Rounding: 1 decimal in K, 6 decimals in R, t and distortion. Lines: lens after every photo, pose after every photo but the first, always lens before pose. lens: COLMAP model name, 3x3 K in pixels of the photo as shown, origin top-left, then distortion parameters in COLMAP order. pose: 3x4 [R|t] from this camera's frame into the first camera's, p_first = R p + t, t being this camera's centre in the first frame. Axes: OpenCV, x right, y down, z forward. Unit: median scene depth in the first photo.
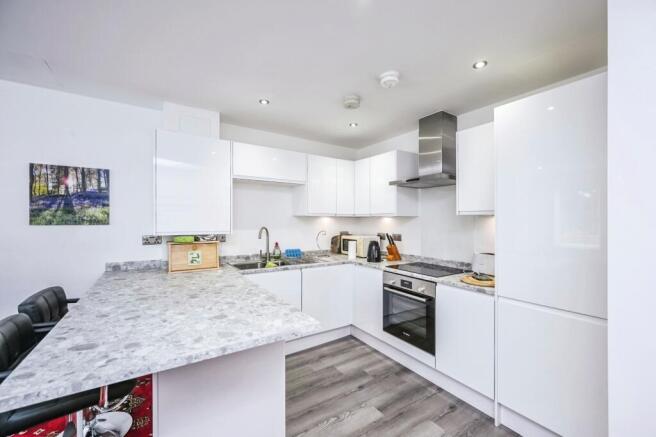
lens RADIAL K [[277.4, 0, 328.0], [0, 277.4, 218.5], [0, 0, 1]] dist [0.029590, -0.000078]
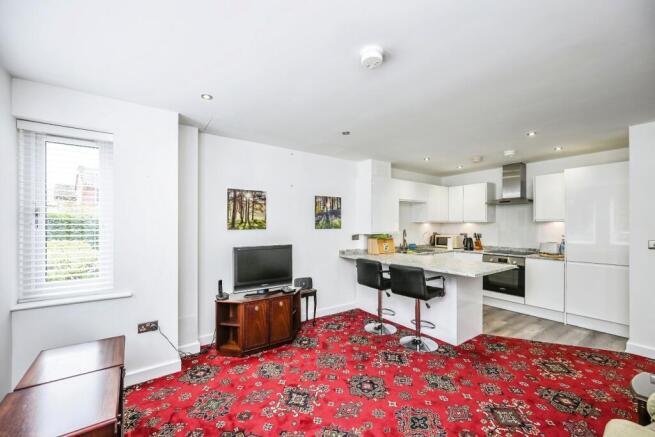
lens RADIAL K [[263.8, 0, 326.6], [0, 263.8, 221.1], [0, 0, 1]] dist [0.000846, 0.000117]
pose [[0.998888, -0.006101, 0.046748, -0.943278], [0.006435, 0.999955, -0.007005, -0.013729], [-0.046704, 0.007298, 0.998882, -0.649060]]
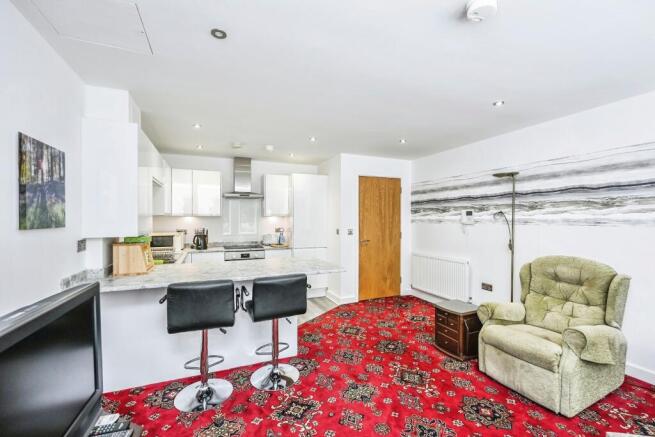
lens RADIAL K [[284.3, 0, 331.7], [0, 284.3, 218.2], [0, 0, 1]] dist [0.000374, -0.000188]
pose [[0.157537, -0.003447, 0.987507, -1.400446], [-0.005612, 0.999975, 0.004386, -0.008566], [-0.987497, -0.006233, 0.157513, 0.193324]]
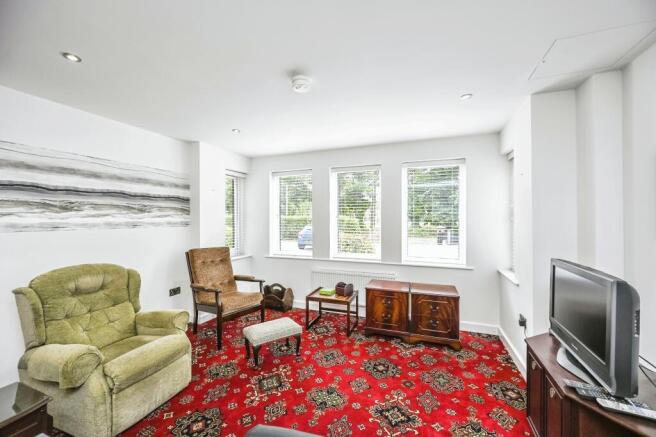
lens RADIAL K [[264.2, 0, 327.1], [0, 264.2, 221.1], [0, 0, 1]] dist [0.000846, 0.000117]
pose [[-0.808056, 0.004159, -0.589091, -0.043460], [0.008117, 0.999959, -0.004074, 0.001608], [0.589049, -0.008074, -0.808057, 0.900540]]
